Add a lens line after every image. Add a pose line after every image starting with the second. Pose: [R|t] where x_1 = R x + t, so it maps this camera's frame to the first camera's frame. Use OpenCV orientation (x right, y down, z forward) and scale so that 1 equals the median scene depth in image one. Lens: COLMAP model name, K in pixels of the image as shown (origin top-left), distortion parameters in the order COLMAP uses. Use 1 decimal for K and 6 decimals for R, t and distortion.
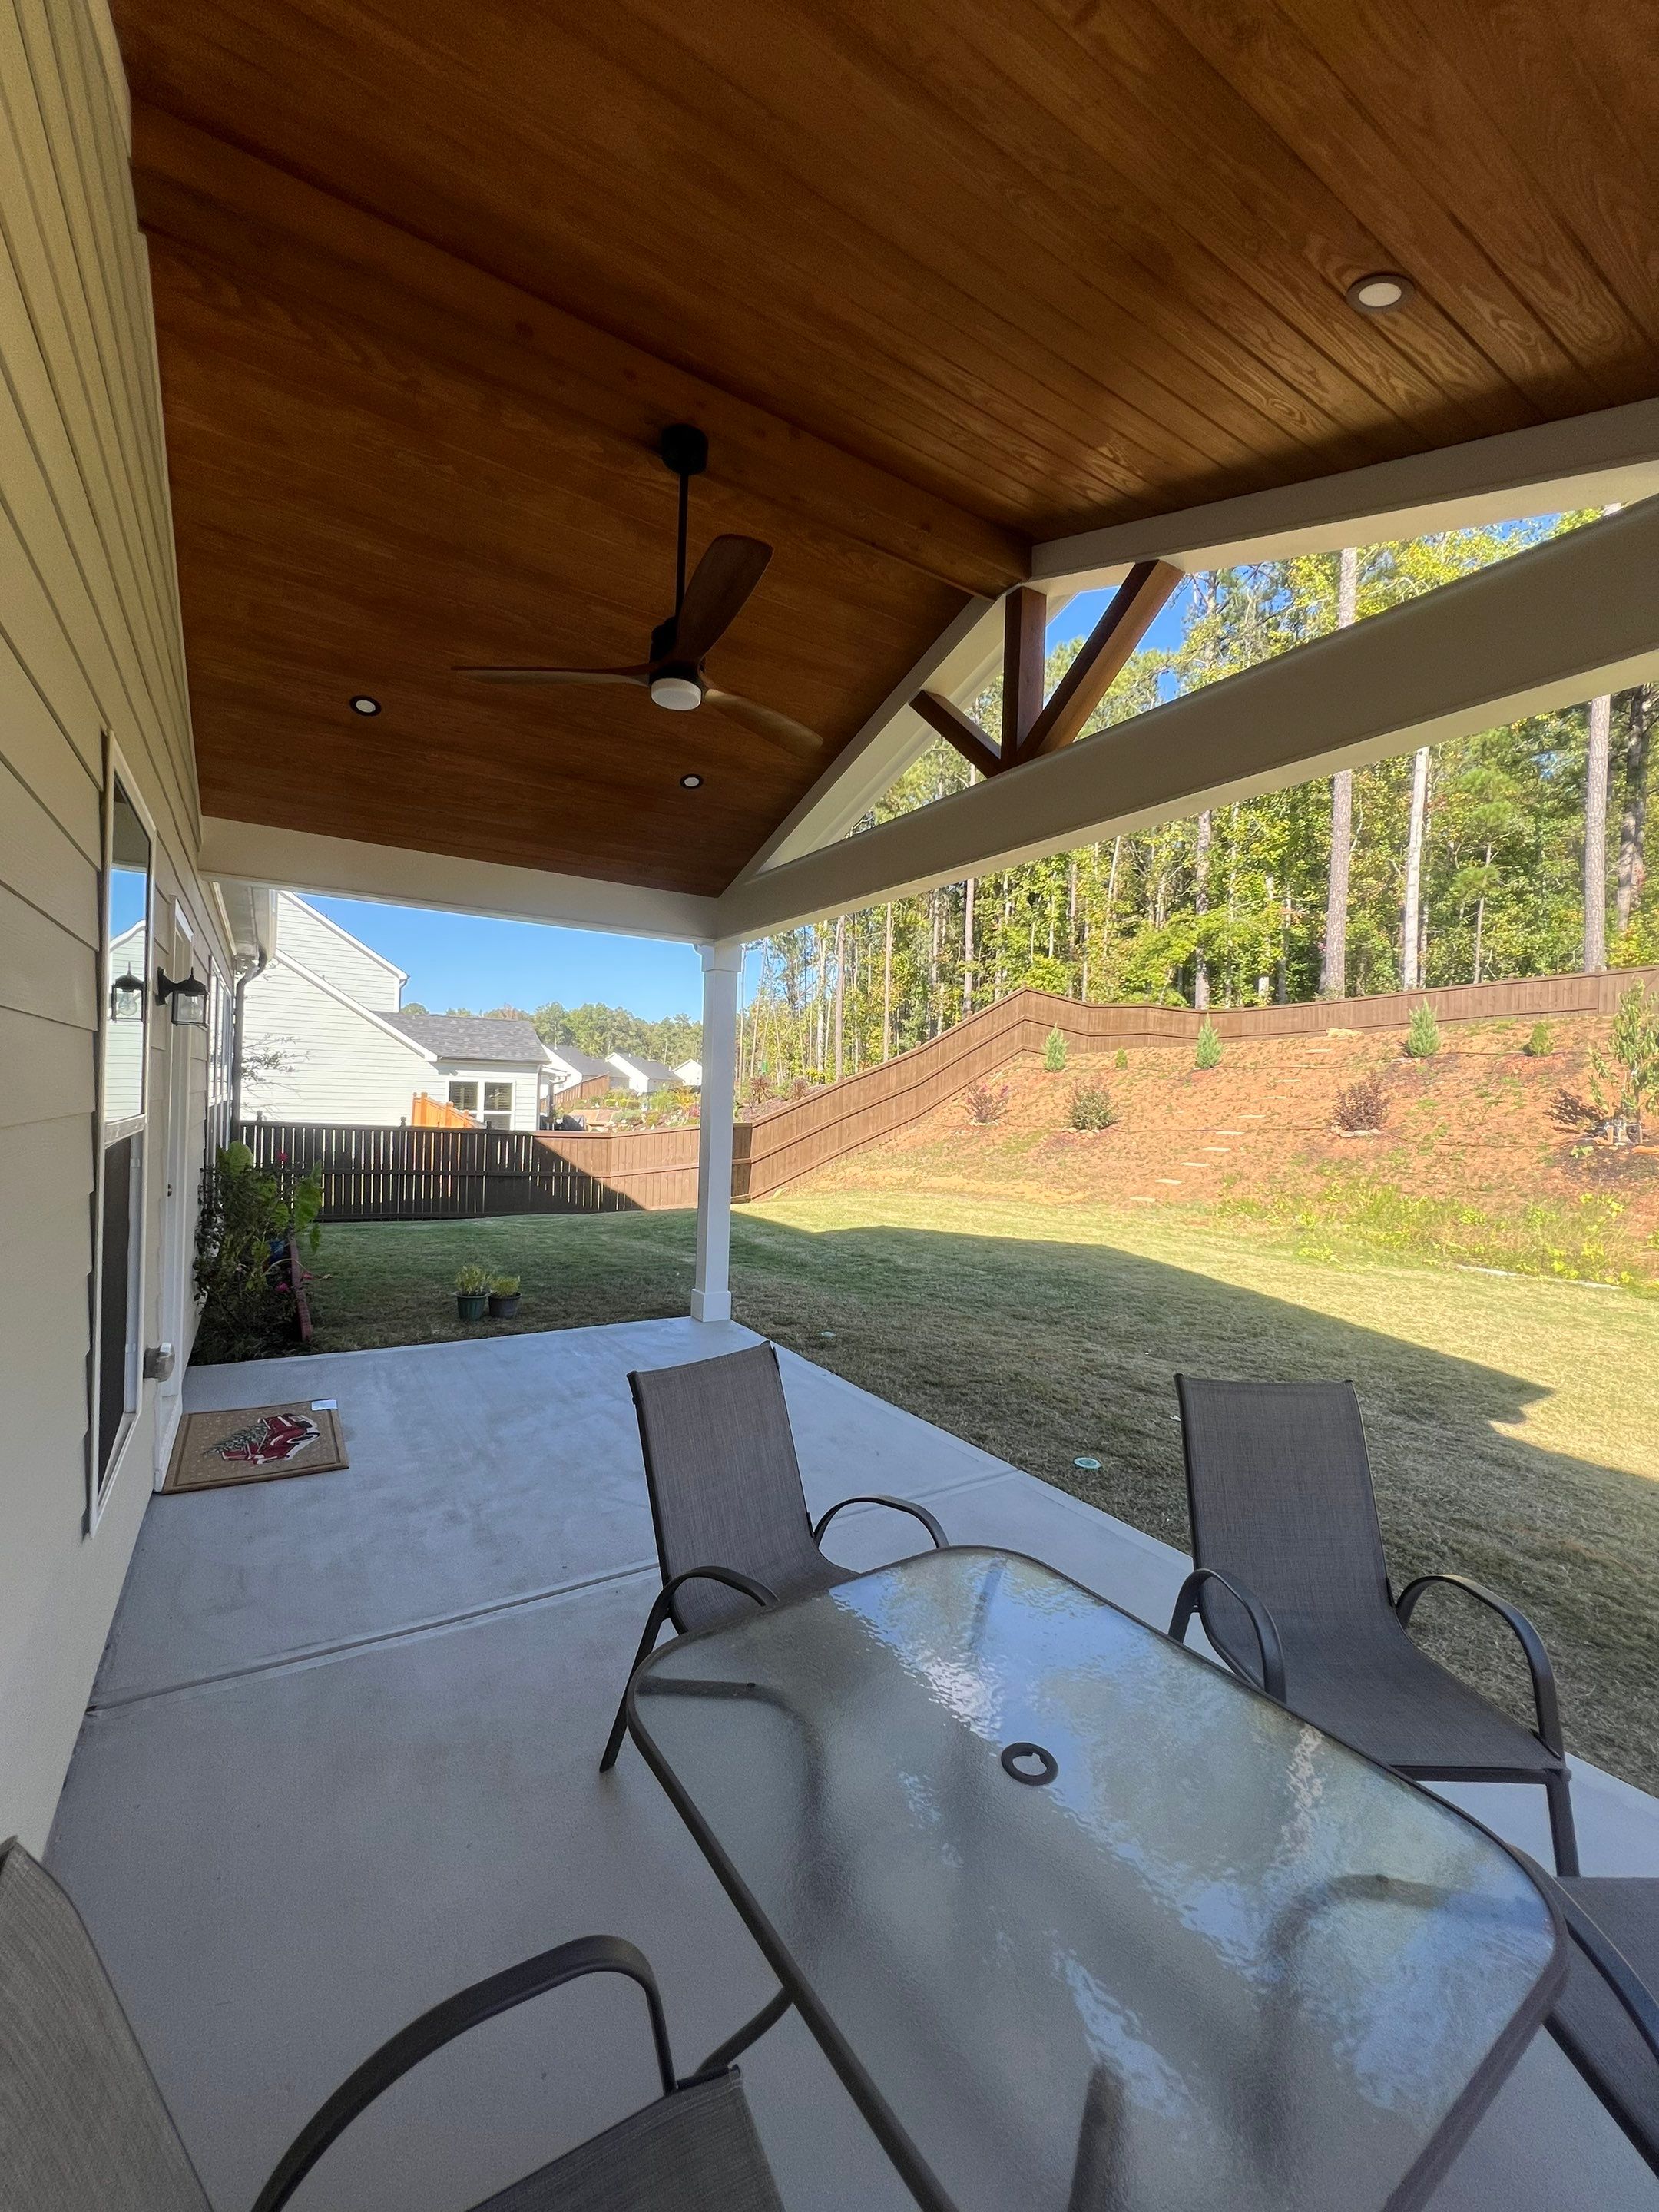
lens RADIAL K [[886.2, 0, 829.3], [0, 886.2, 1095.5], [0, 0, 1]] dist [-0.011929, -0.000186]
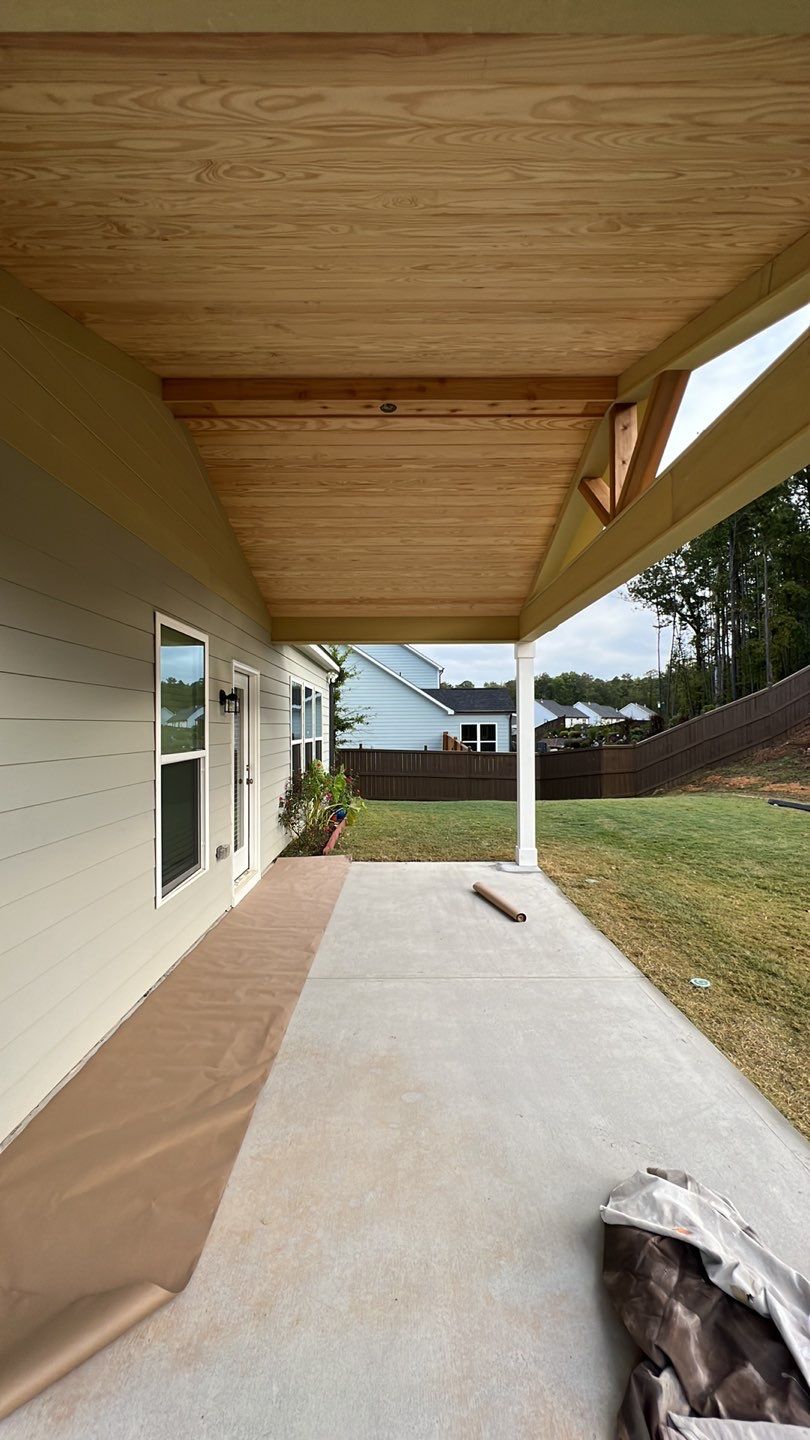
lens RADIAL K [[544.1, 0, 403.7], [0, 544.1, 720.8], [0, 0, 1]] dist [0.000957, -0.000277]
pose [[0.846839, -0.041179, -0.530252, 0.082087], [0.033316, 0.999147, -0.024387, -0.001315], [0.530804, 0.002986, 0.847489, -0.002732]]
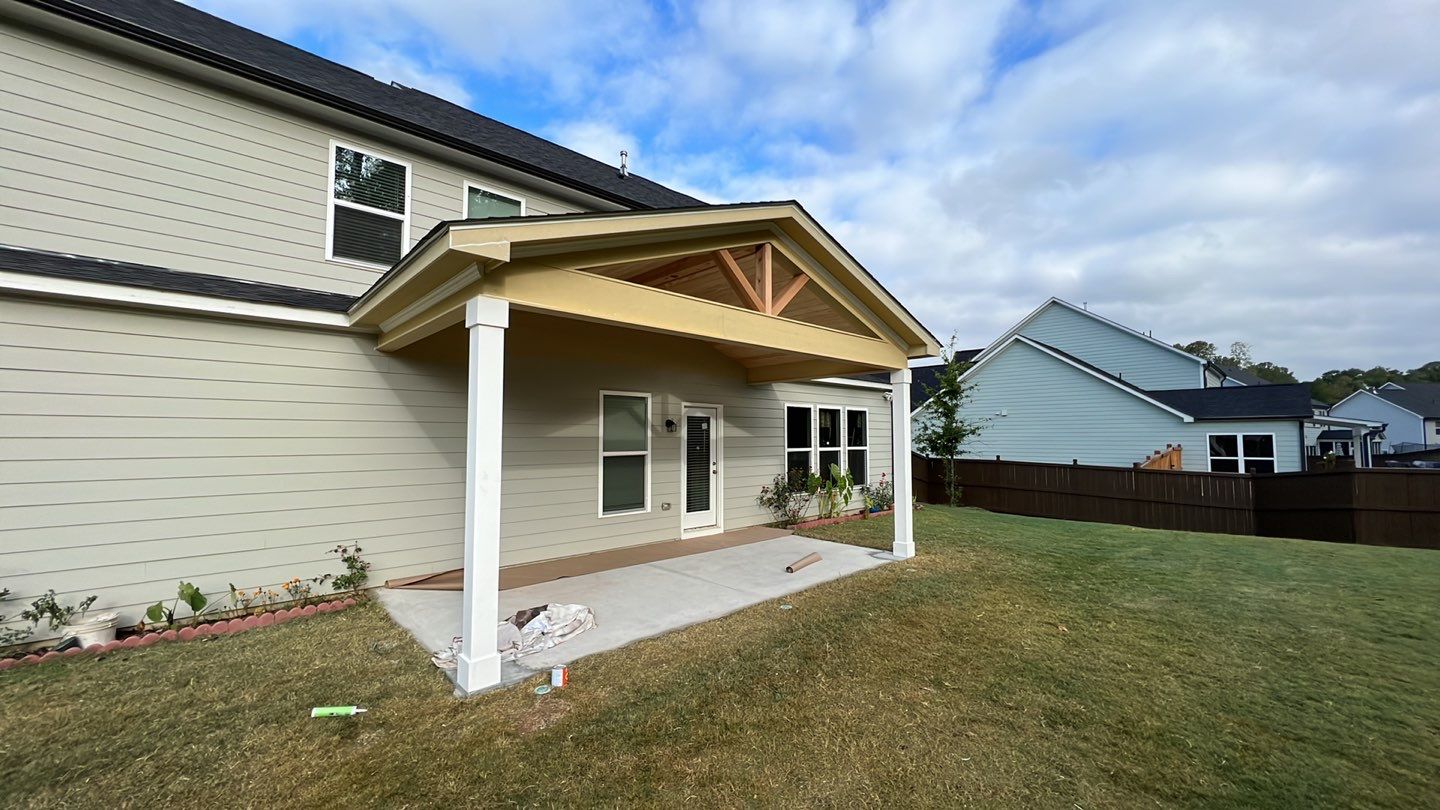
lens RADIAL K [[544.1, 0, 721.9], [0, 544.1, 402.6], [0, 0, 1]] dist [0.000957, -0.000277]
pose [[0.193992, -0.096138, -0.976281, 0.363760], [0.011758, 0.995343, -0.095679, 0.007375], [0.980933, 0.007082, 0.194218, 0.124307]]
